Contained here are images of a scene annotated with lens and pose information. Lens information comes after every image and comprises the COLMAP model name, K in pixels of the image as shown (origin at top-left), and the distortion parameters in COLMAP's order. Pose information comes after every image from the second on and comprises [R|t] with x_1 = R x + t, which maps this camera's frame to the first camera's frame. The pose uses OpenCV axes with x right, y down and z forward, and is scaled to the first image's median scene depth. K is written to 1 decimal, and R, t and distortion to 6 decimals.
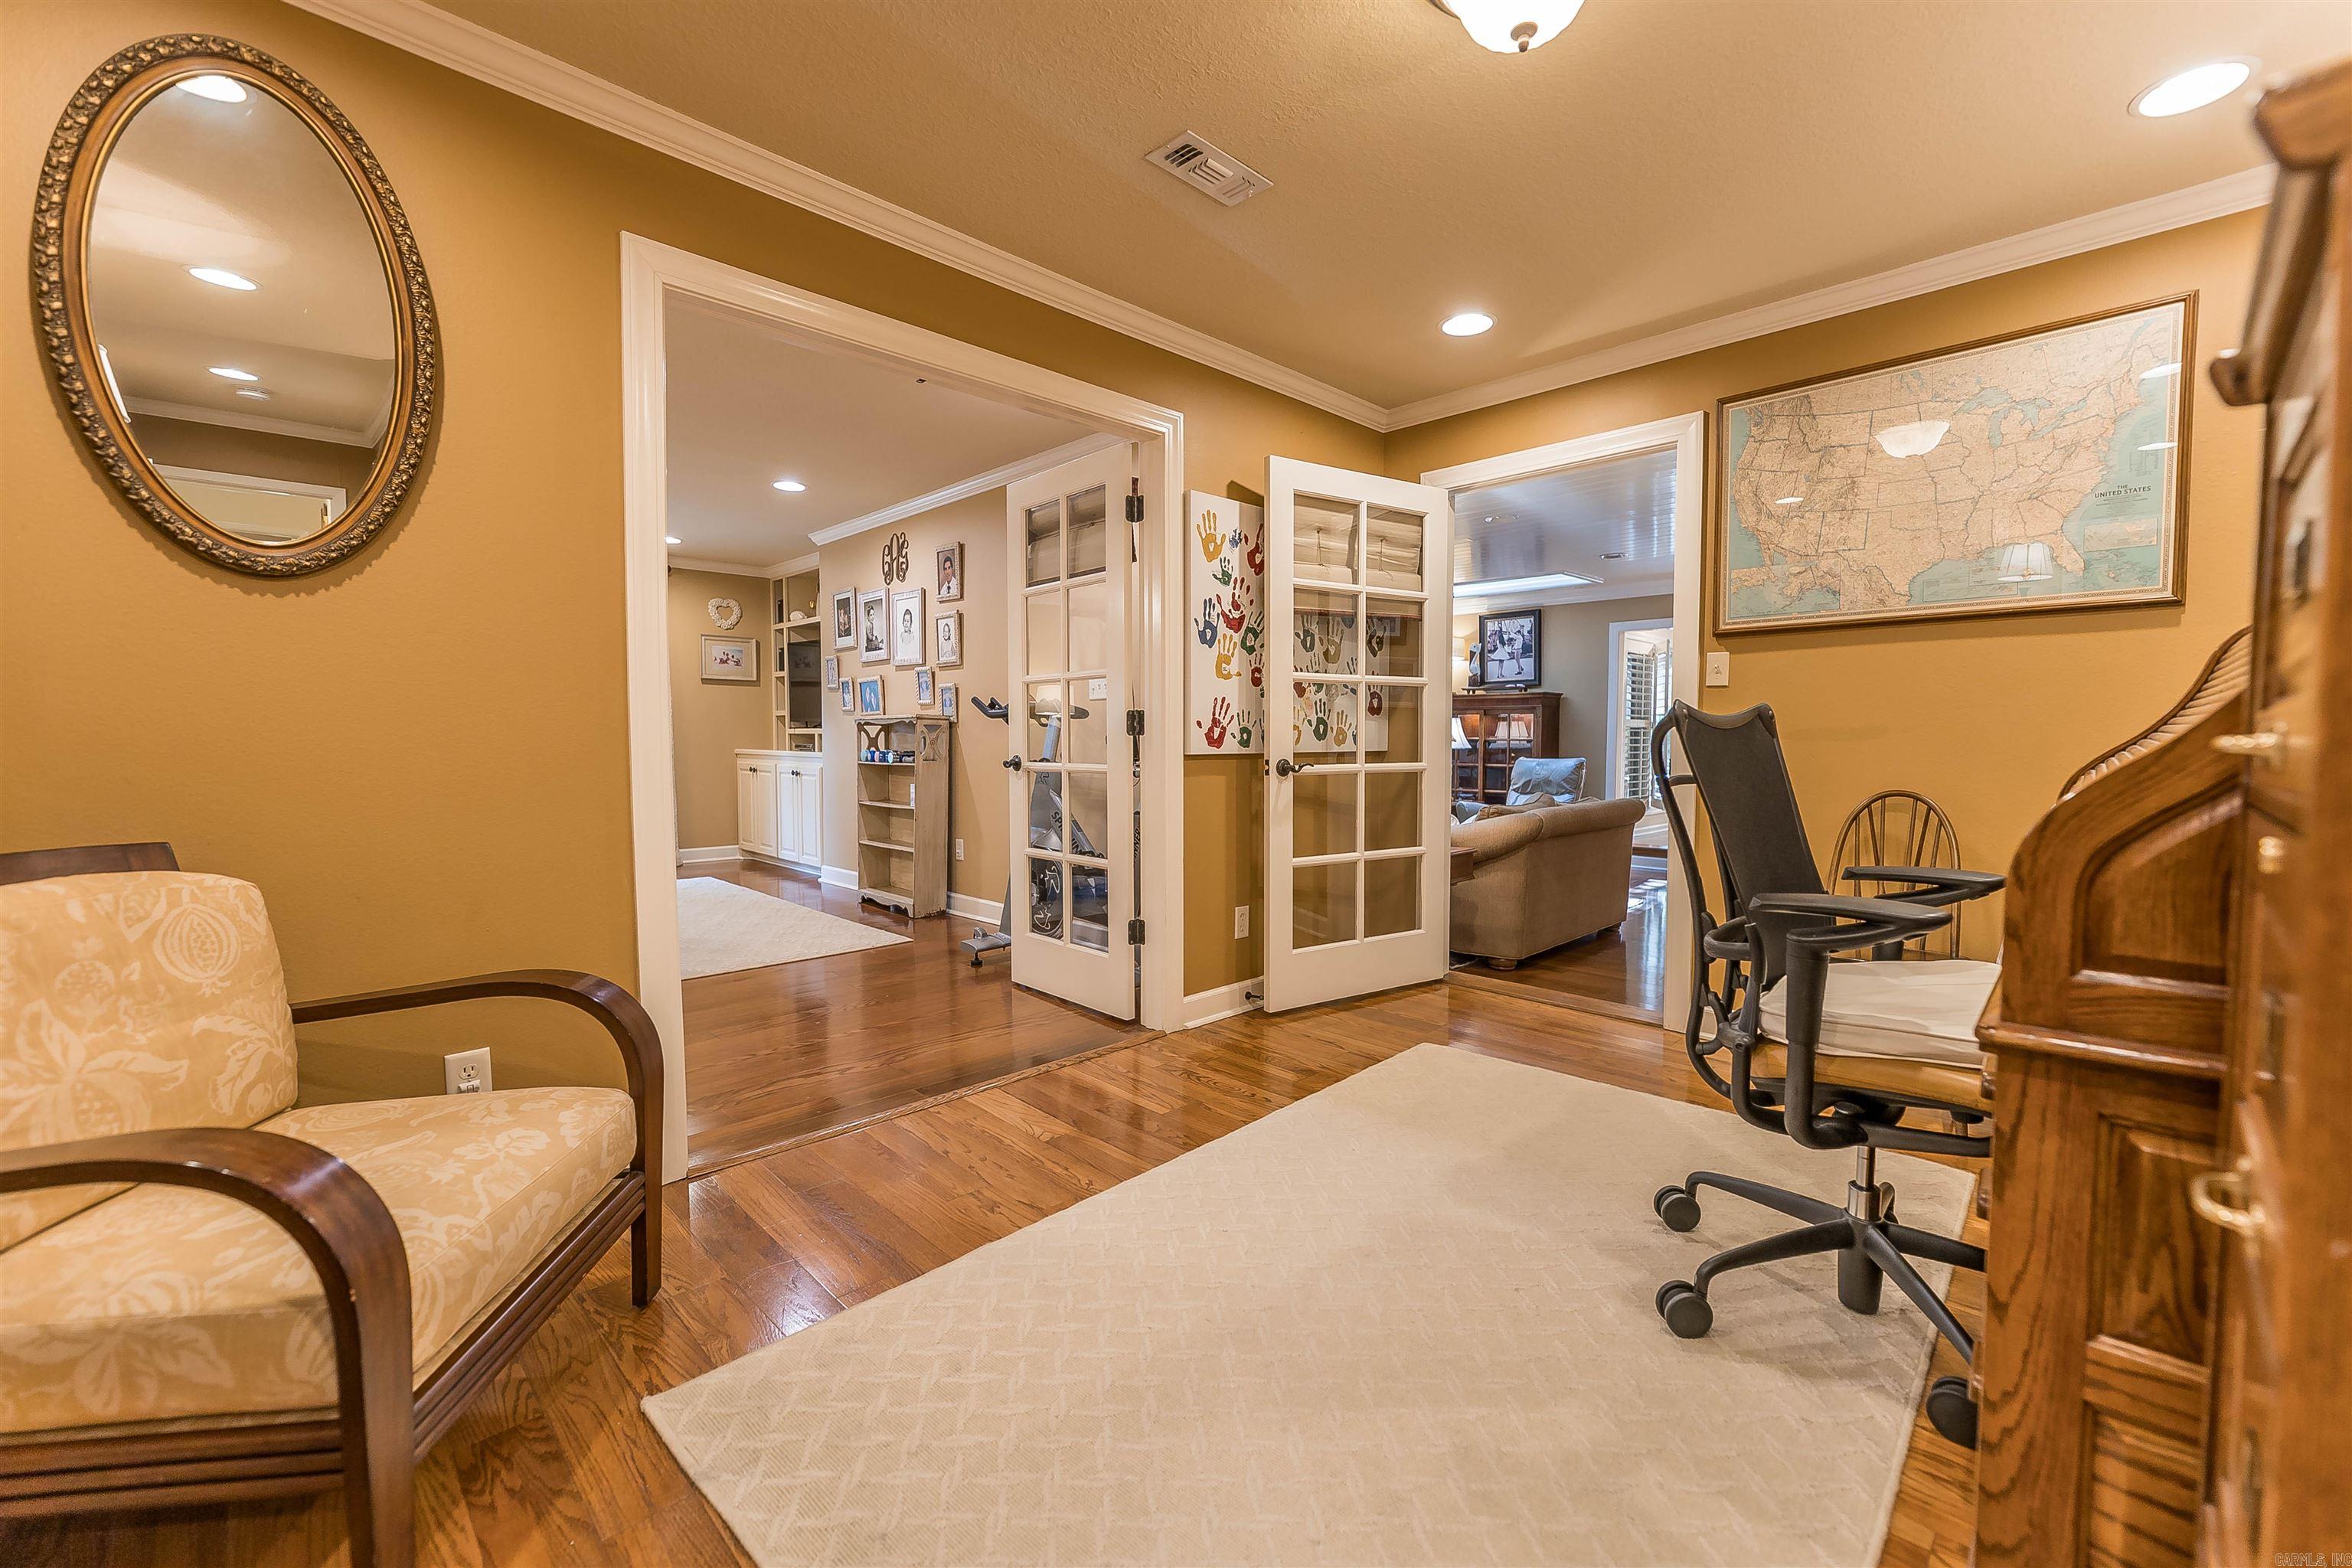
lens RADIAL K [[951.8, 0, 1178.4], [0, 951.8, 765.6], [0, 0, 1]] dist [0.001198, 0.000375]
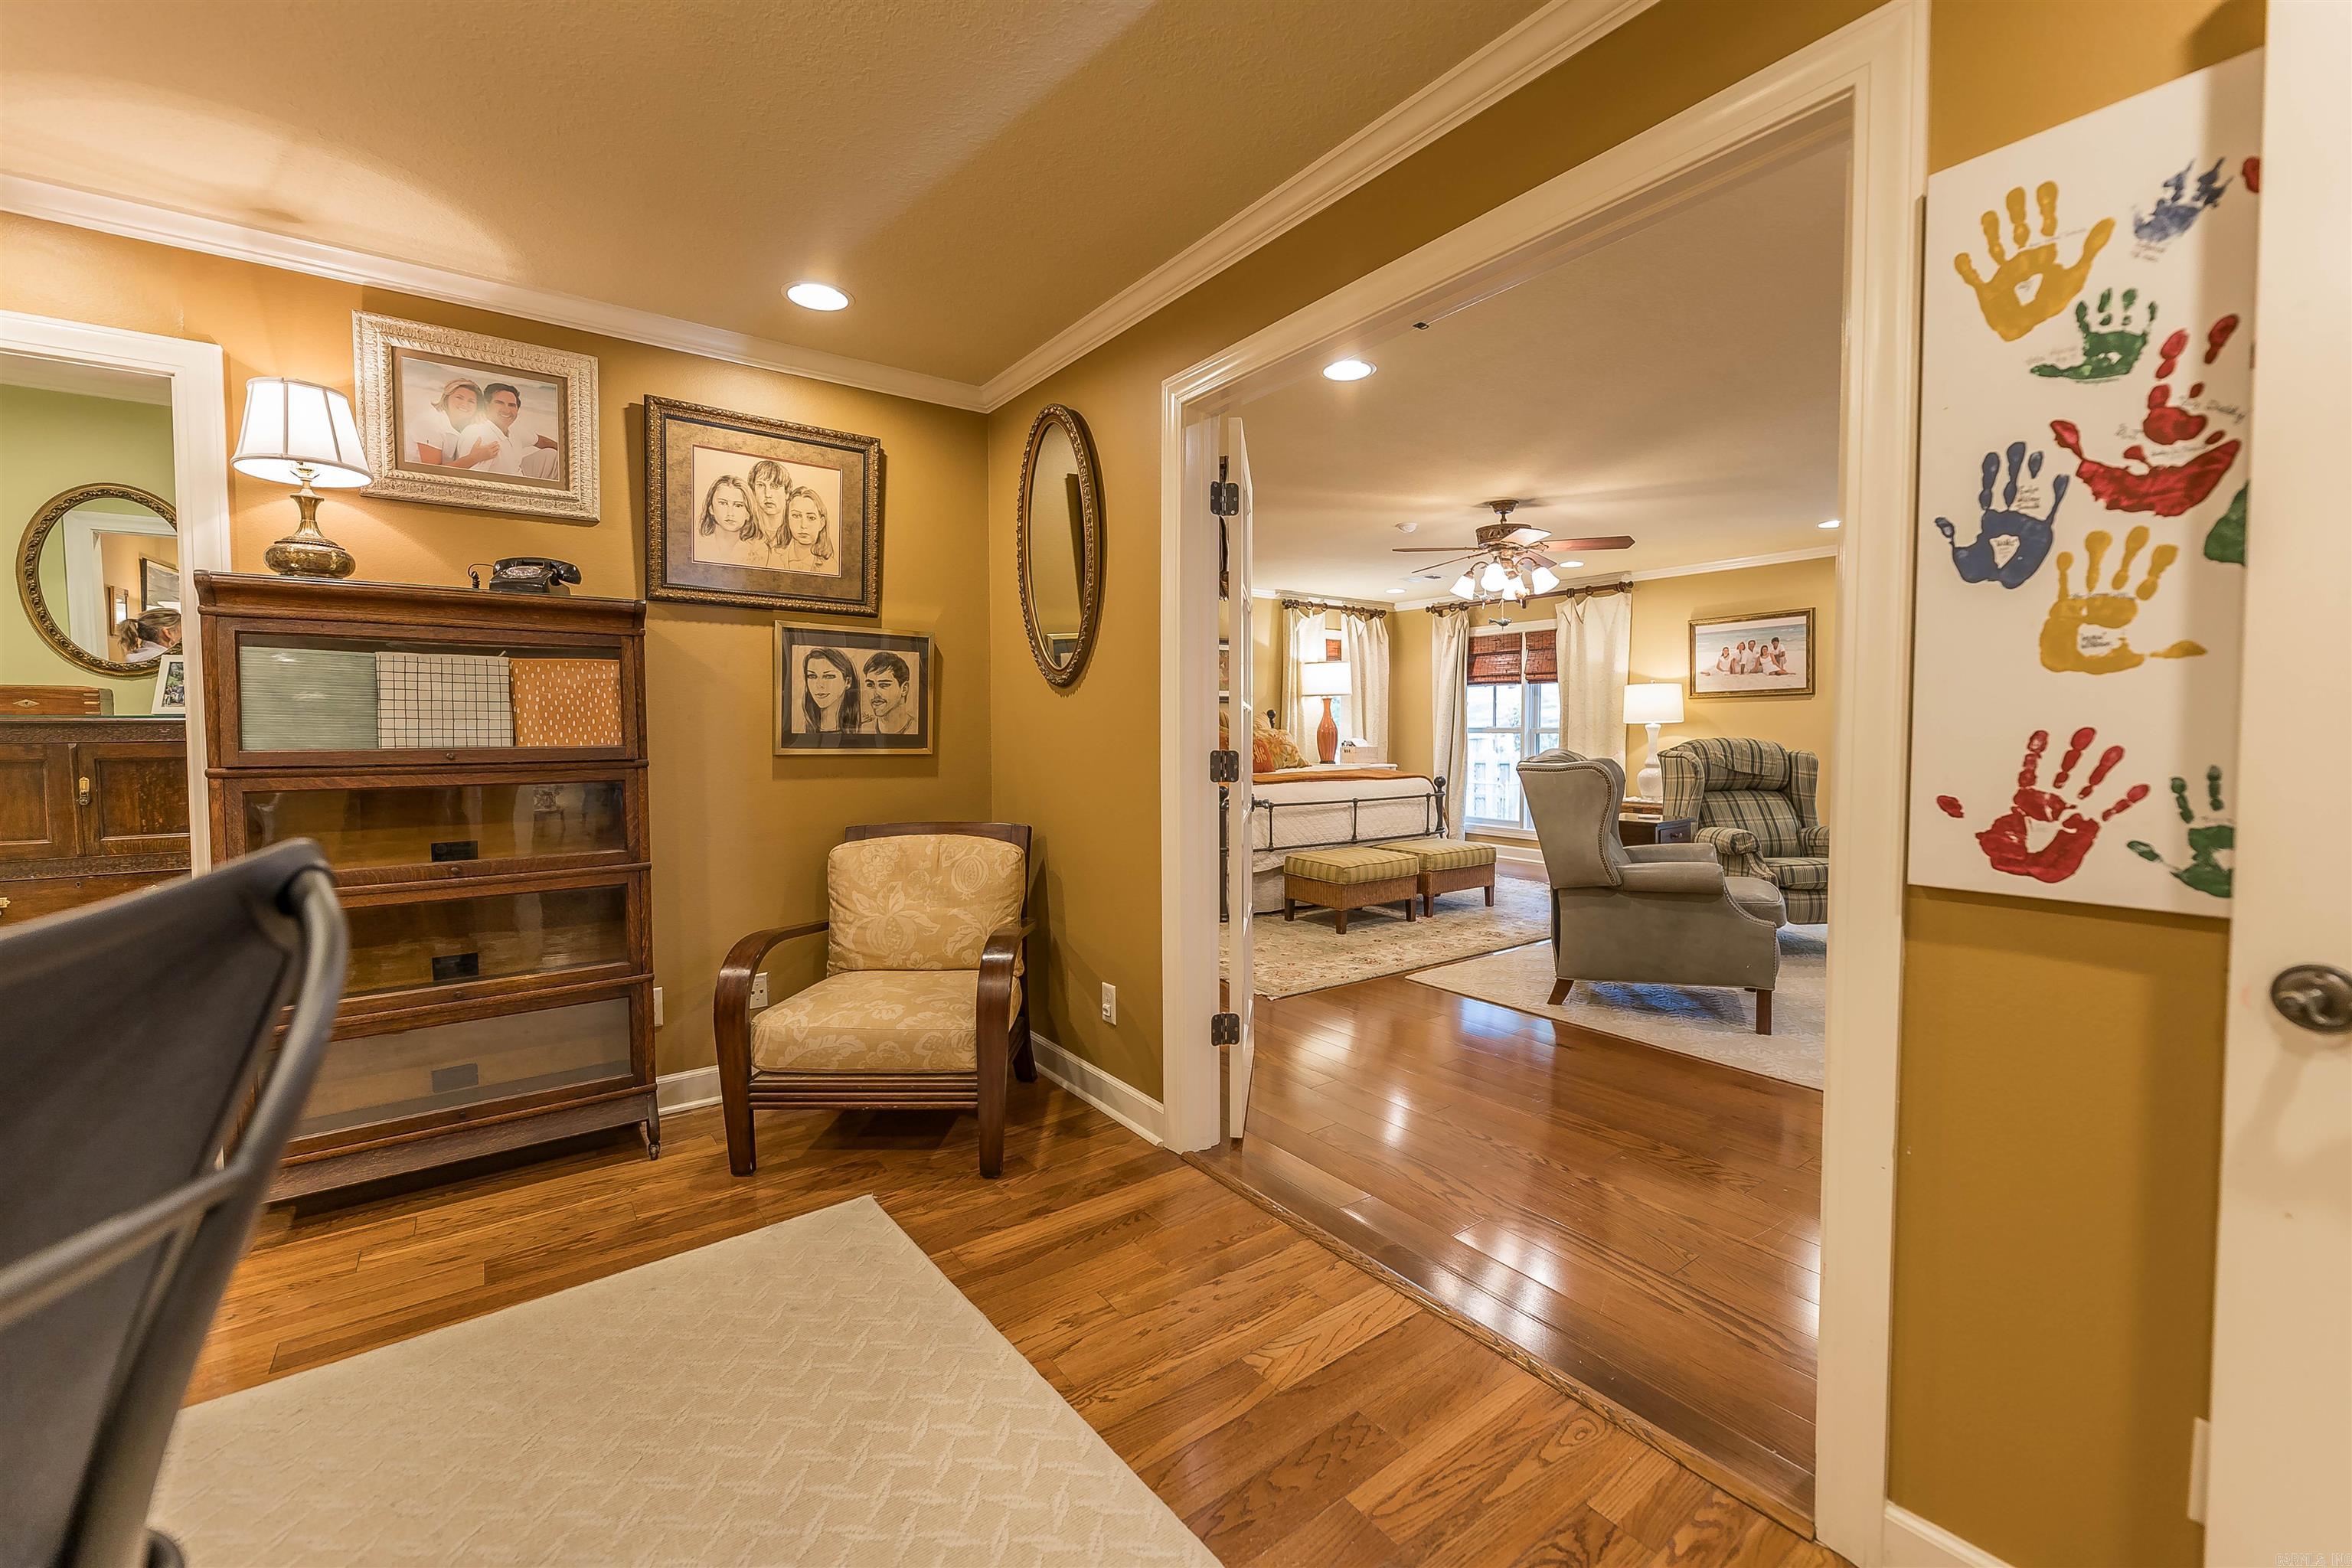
lens RADIAL K [[951.8, 0, 1178.4], [0, 951.8, 765.6], [0, 0, 1]] dist [0.001198, 0.000375]
pose [[-0.131713, 0.031564, -0.990785, 0.416493], [-0.035597, 0.998698, 0.036548, -0.061071], [0.990649, 0.040082, -0.130418, 0.746901]]
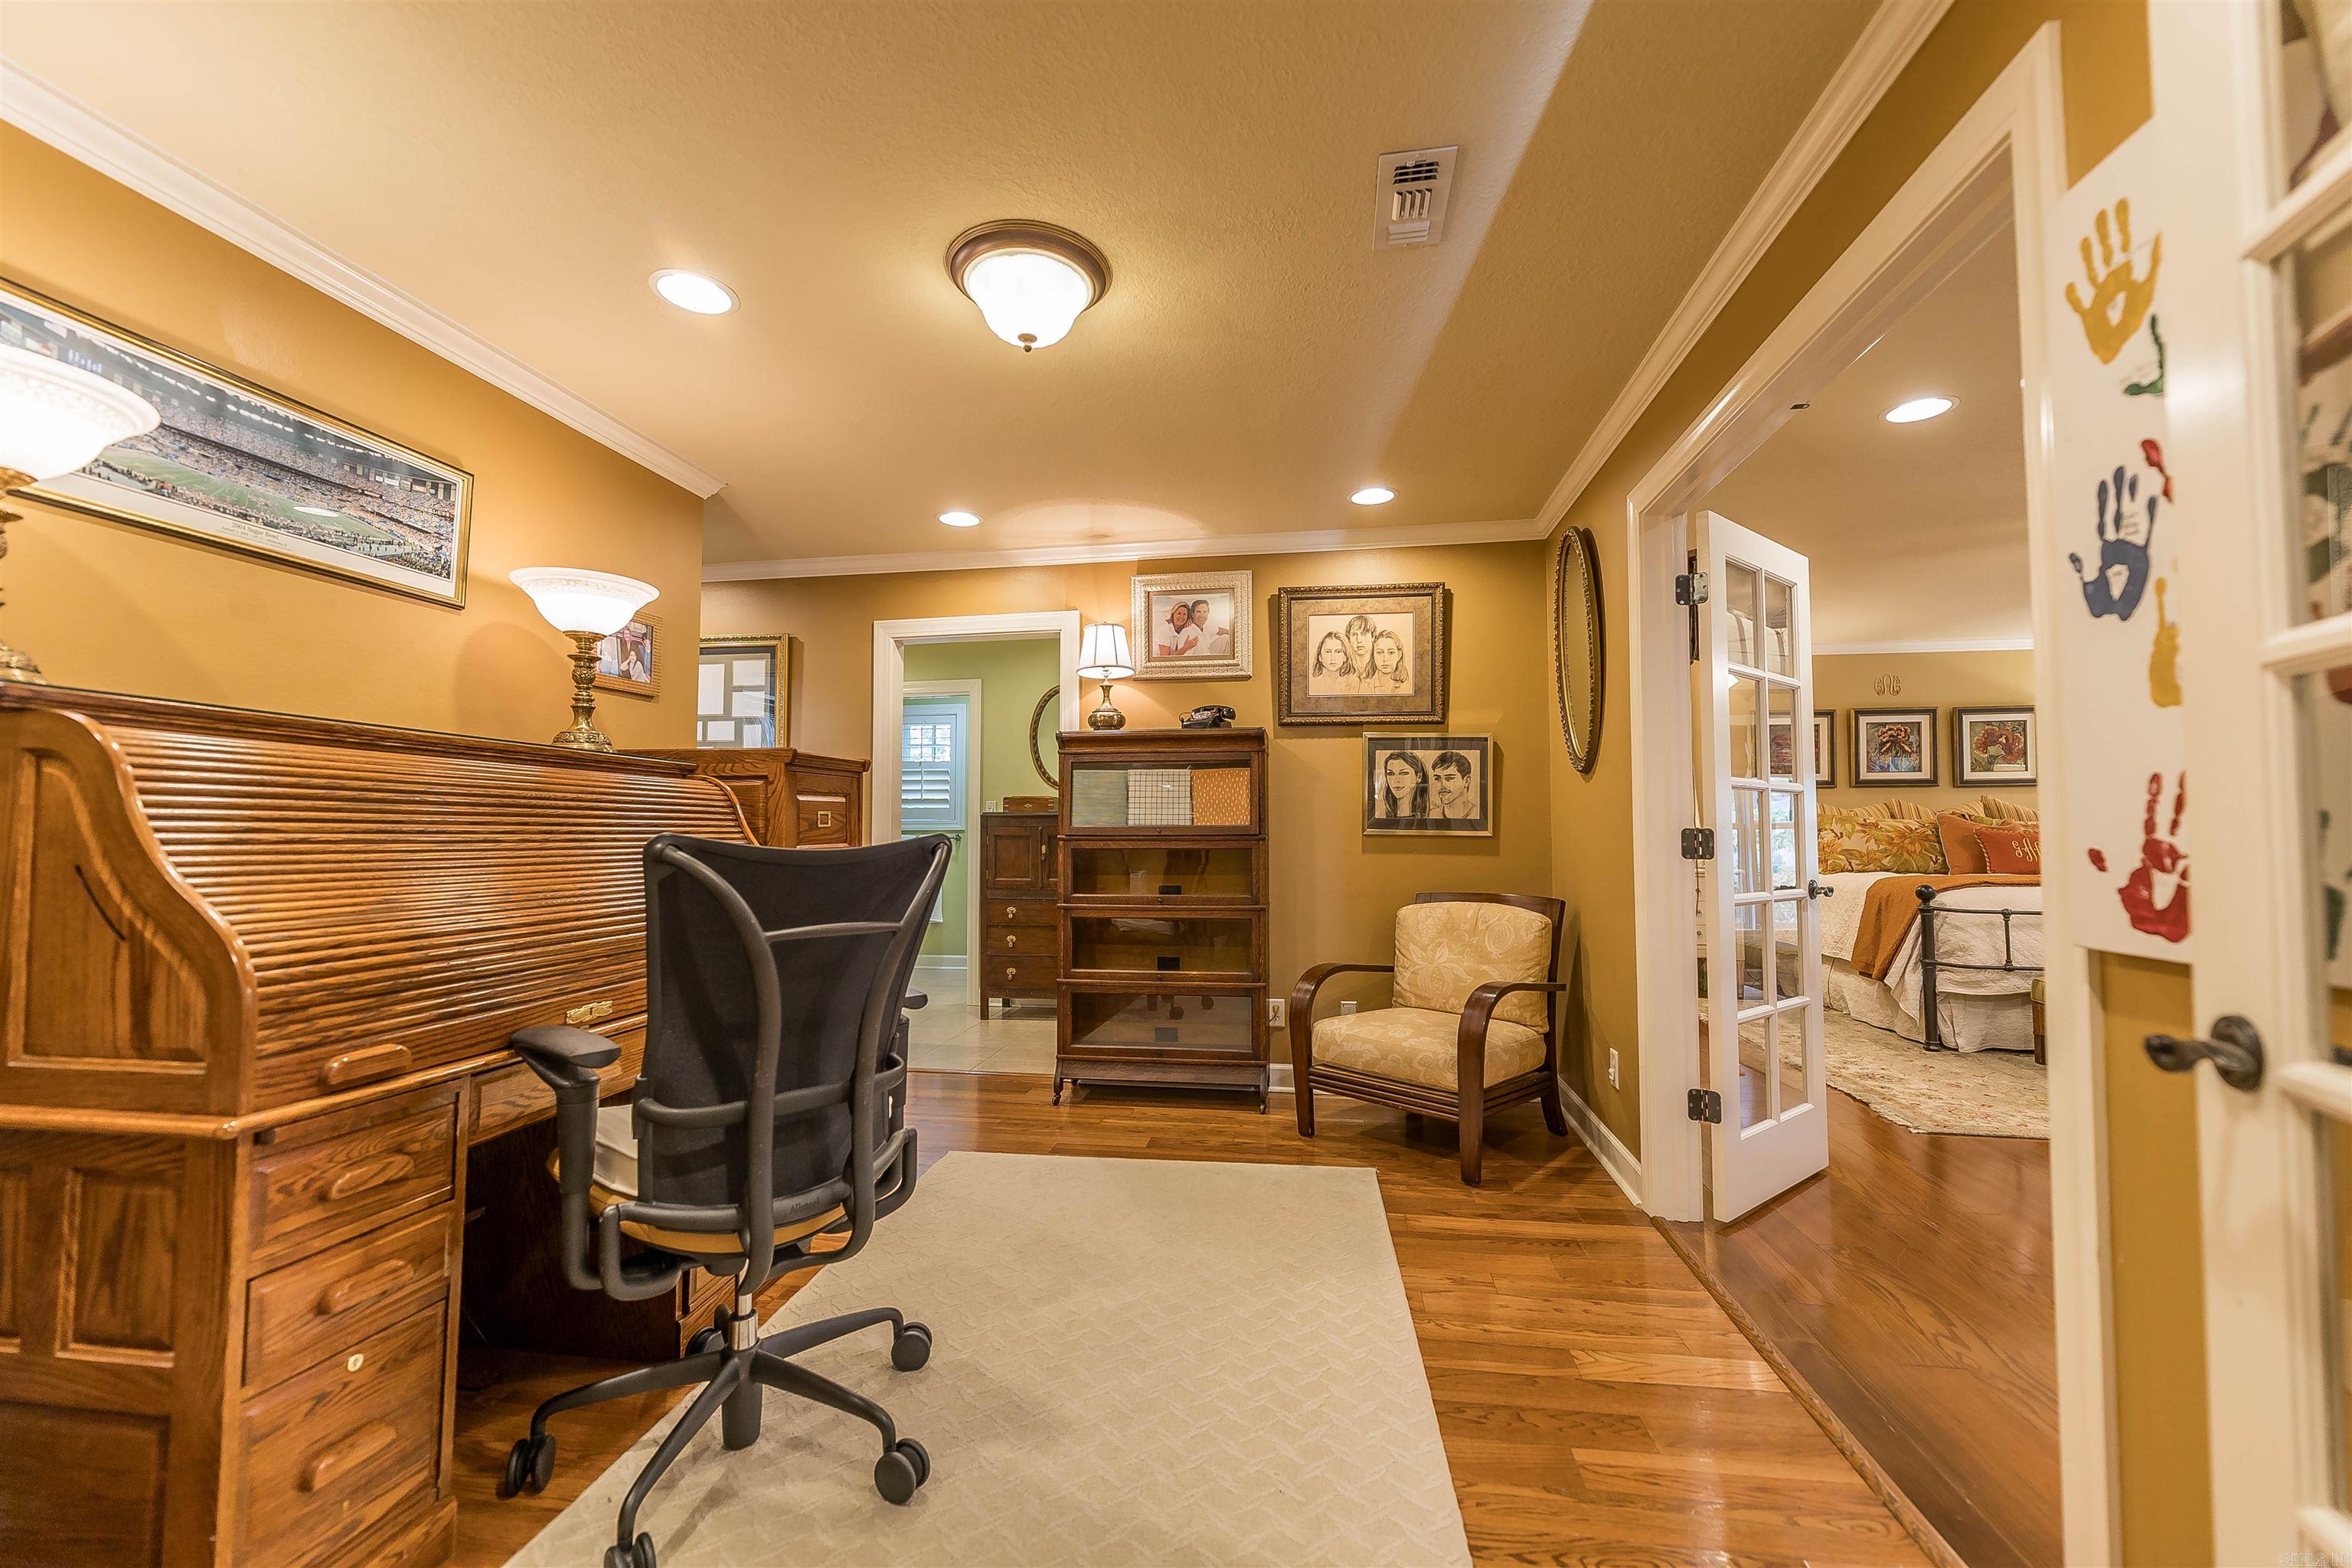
lens RADIAL K [[943.0, 0, 1176.0], [0, 943.0, 784.0], [0, 0, 1]] dist [-0.000873, 0.000276]
pose [[-0.795701, -0.035518, -0.604647, 0.473456], [-0.026435, 0.999364, -0.023917, -0.052869], [0.605112, -0.003047, -0.796134, 1.056578]]
